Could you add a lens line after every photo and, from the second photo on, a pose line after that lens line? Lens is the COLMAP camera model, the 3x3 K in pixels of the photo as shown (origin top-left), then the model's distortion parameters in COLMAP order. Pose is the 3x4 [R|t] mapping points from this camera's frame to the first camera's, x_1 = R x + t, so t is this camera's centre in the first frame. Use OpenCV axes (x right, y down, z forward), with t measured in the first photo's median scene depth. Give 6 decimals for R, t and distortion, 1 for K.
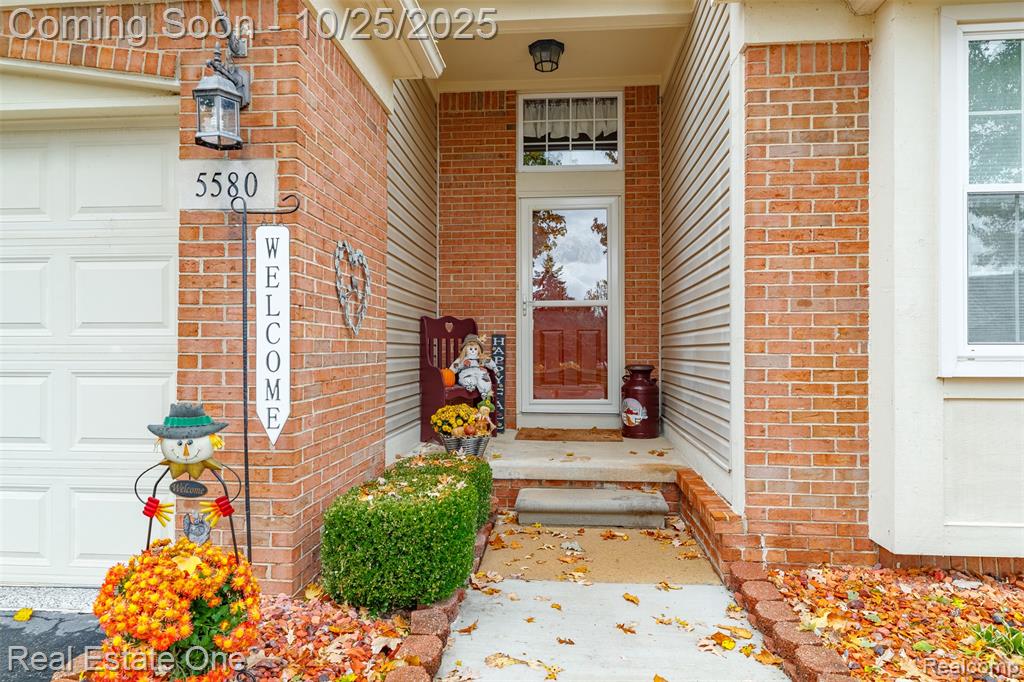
lens RADIAL K [[649.1, 0, 513.2], [0, 649.1, 339.2], [0, 0, 1]] dist [-0.000722, -0.000166]
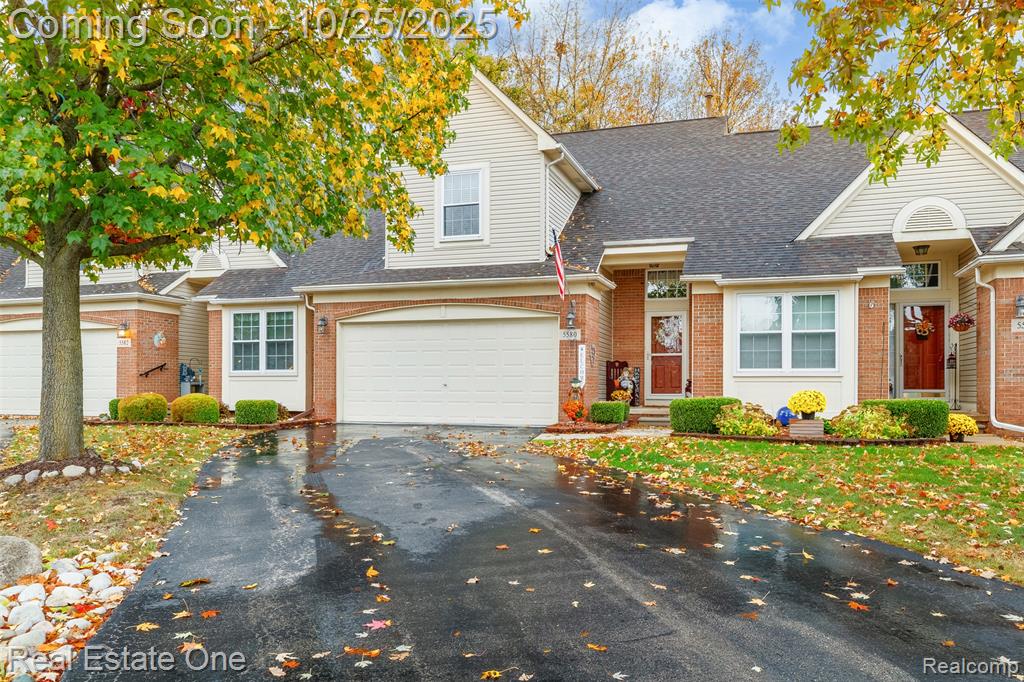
lens RADIAL K [[780.6, 0, 513.6], [0, 780.6, 348.2], [0, 0, 1]] dist [-0.004198, -0.000160]
pose [[0.973920, -0.001549, -0.226884, 0.228489], [-0.006465, 0.999381, -0.034571, 0.030630], [0.226798, 0.035136, 0.973308, -2.355447]]
